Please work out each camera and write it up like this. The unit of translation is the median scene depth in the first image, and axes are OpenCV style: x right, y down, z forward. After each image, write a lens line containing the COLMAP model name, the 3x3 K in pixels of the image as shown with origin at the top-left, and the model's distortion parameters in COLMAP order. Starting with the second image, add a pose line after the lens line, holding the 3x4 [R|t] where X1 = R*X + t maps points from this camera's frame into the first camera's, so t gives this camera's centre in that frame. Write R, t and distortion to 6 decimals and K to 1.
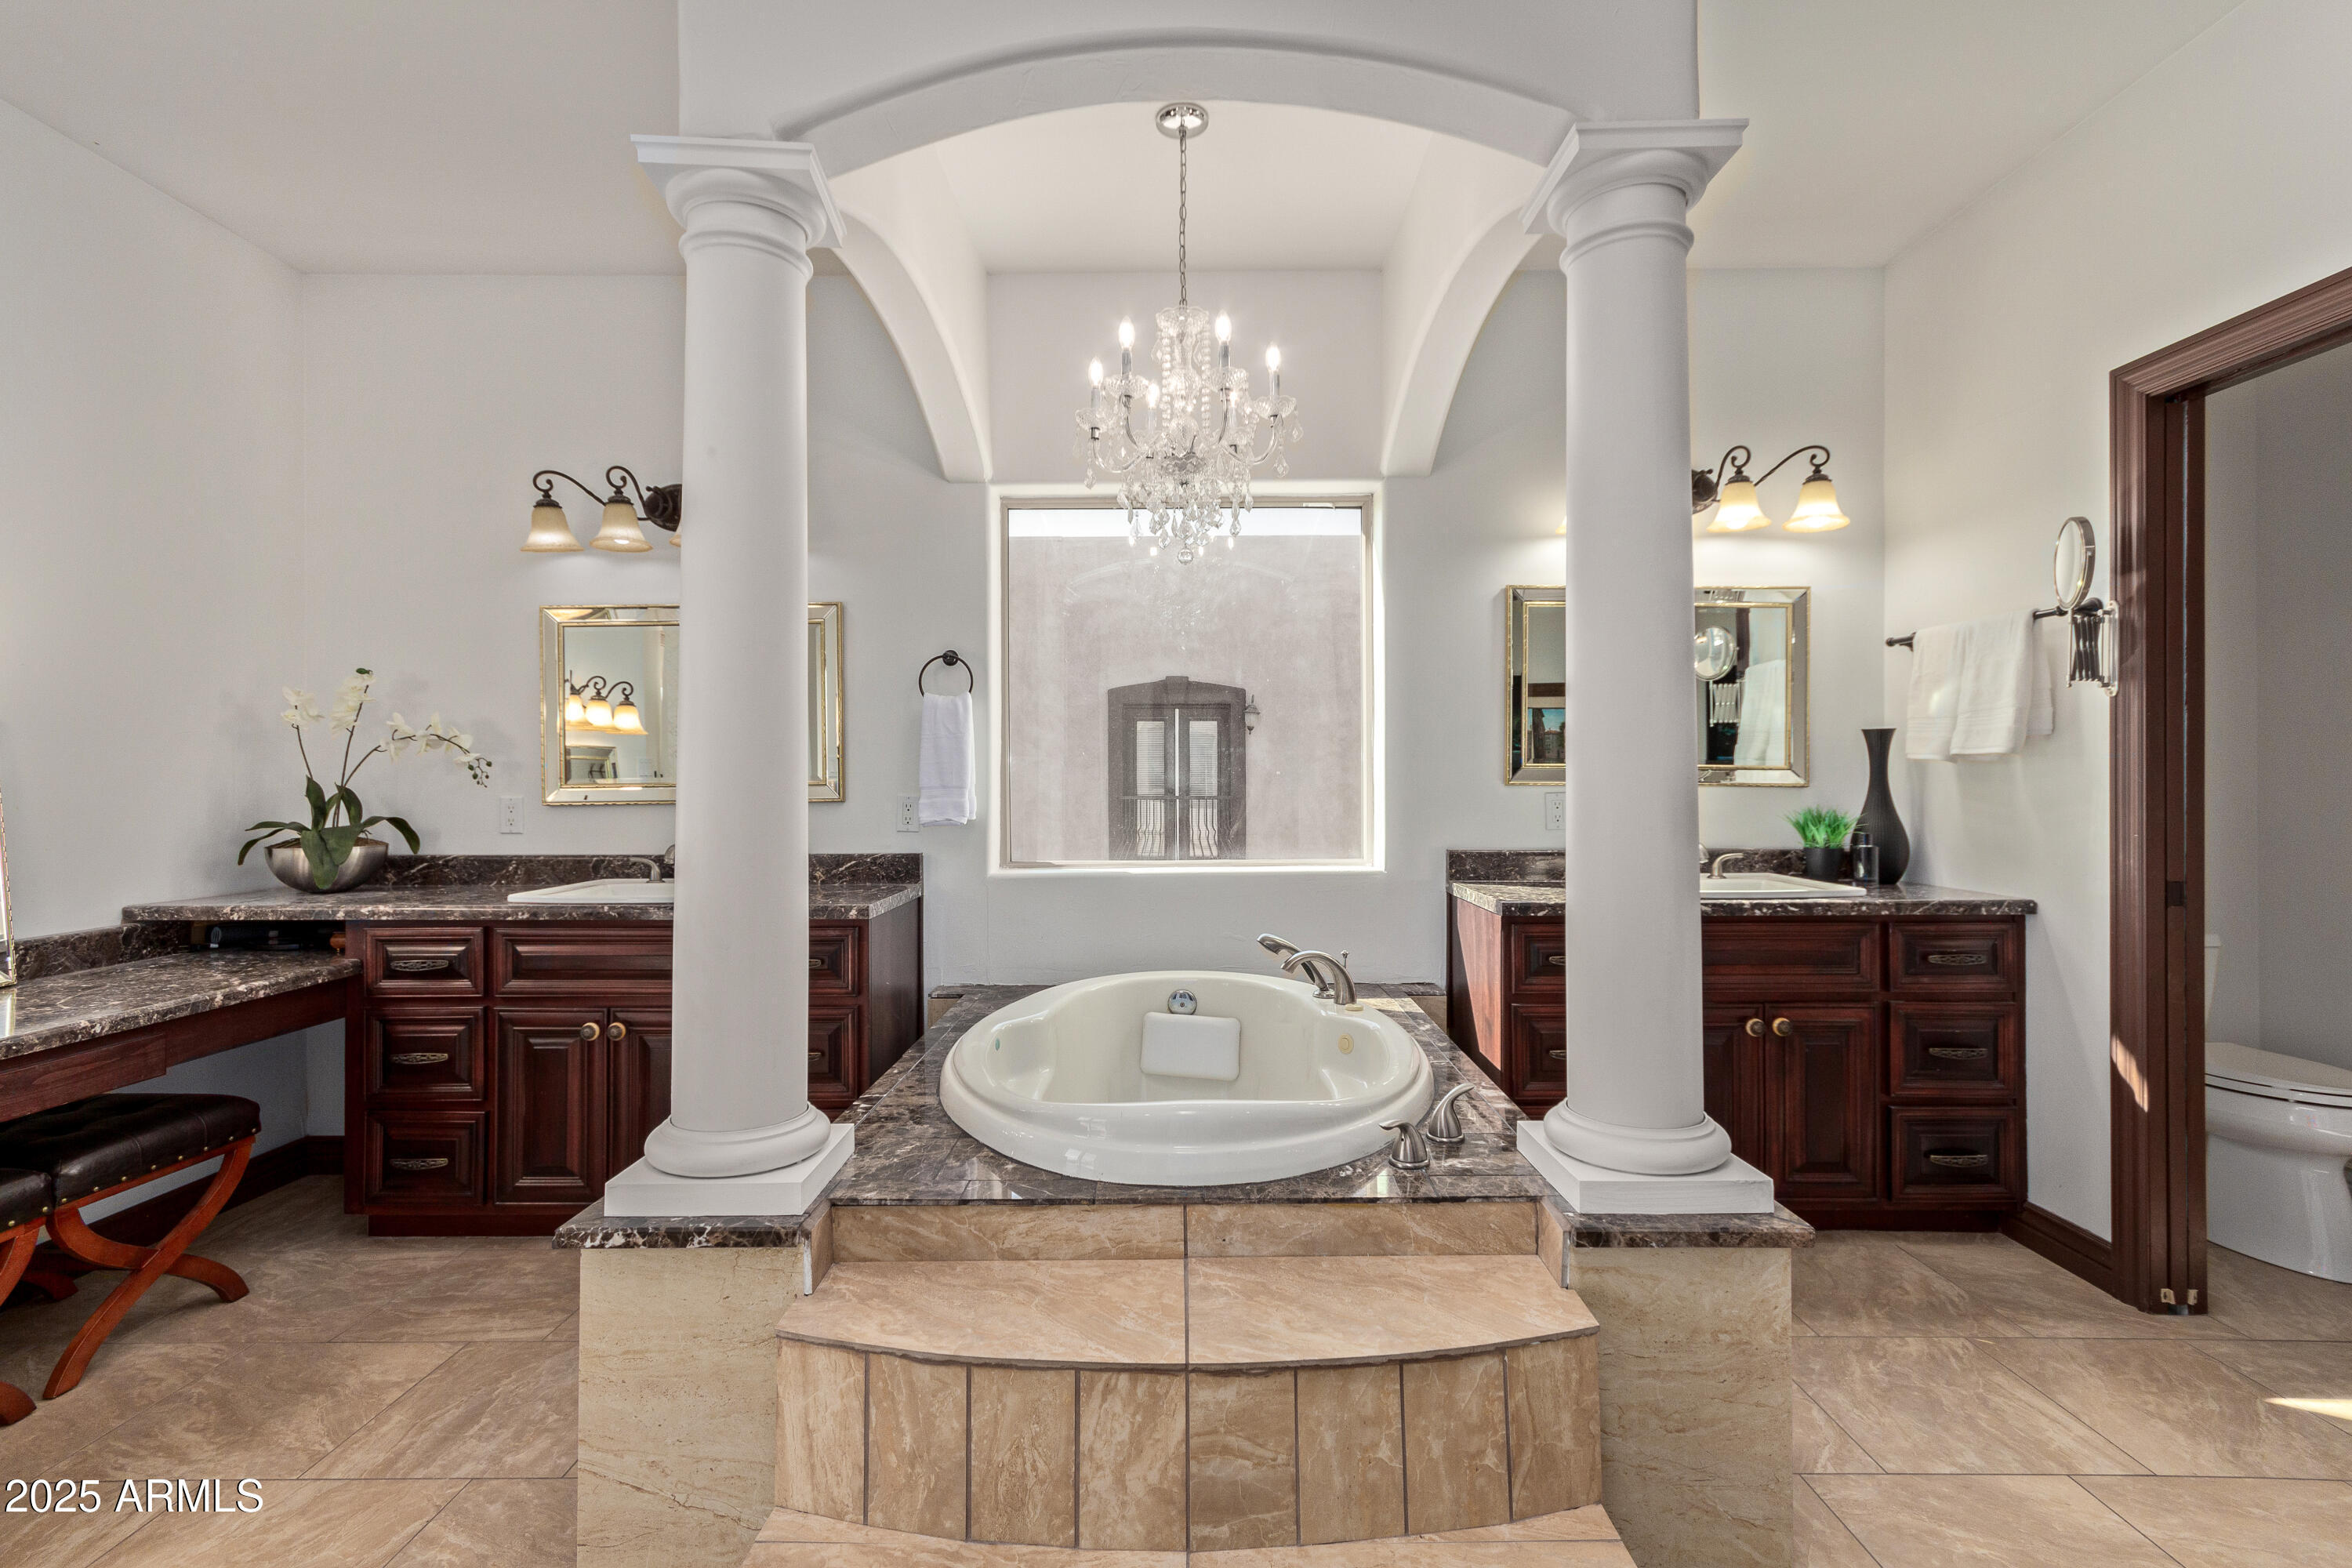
lens RADIAL K [[1075.1, 0, 1176.0], [0, 1075.1, 784.0], [0, 0, 1]] dist [0.007977, 0.000383]
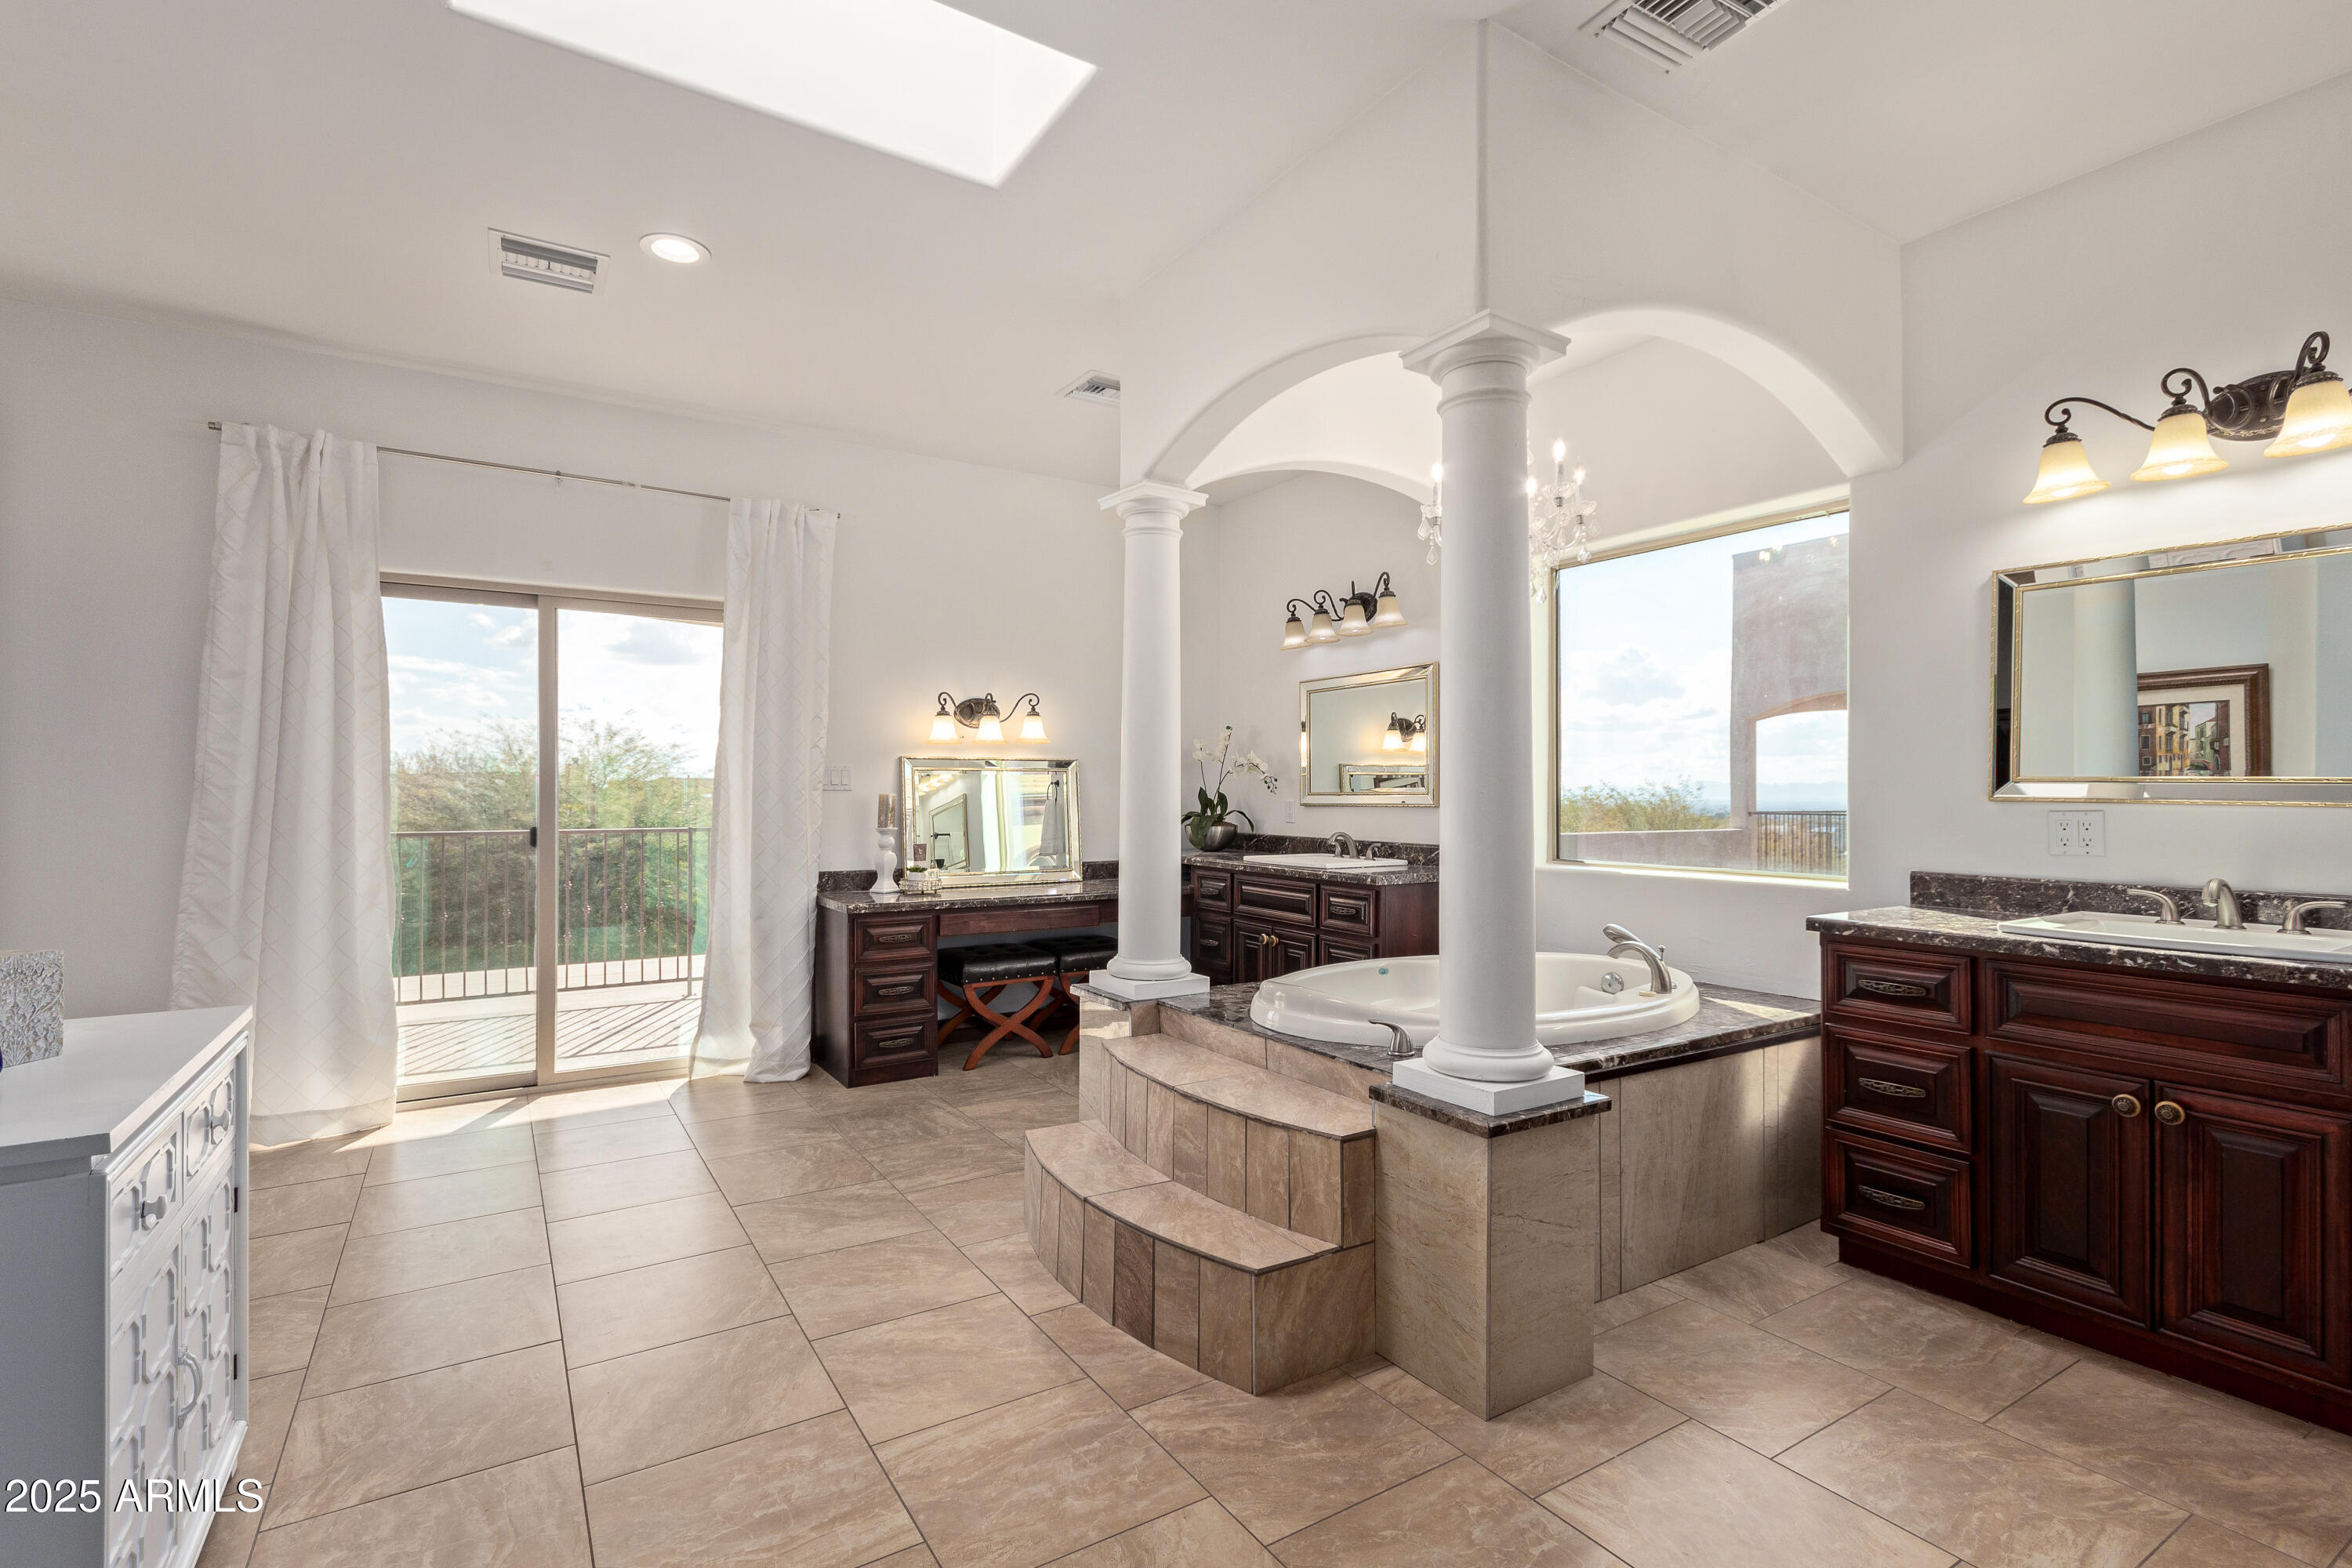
lens RADIAL K [[1091.8, 0, 1174.8], [0, 1091.8, 791.3], [0, 0, 1]] dist [0.016822, 0.000192]
pose [[0.540142, 0.005944, -0.841553, 1.061108], [-0.006725, 0.999974, 0.002747, -0.007403], [0.841547, 0.004176, 0.540168, -0.055806]]
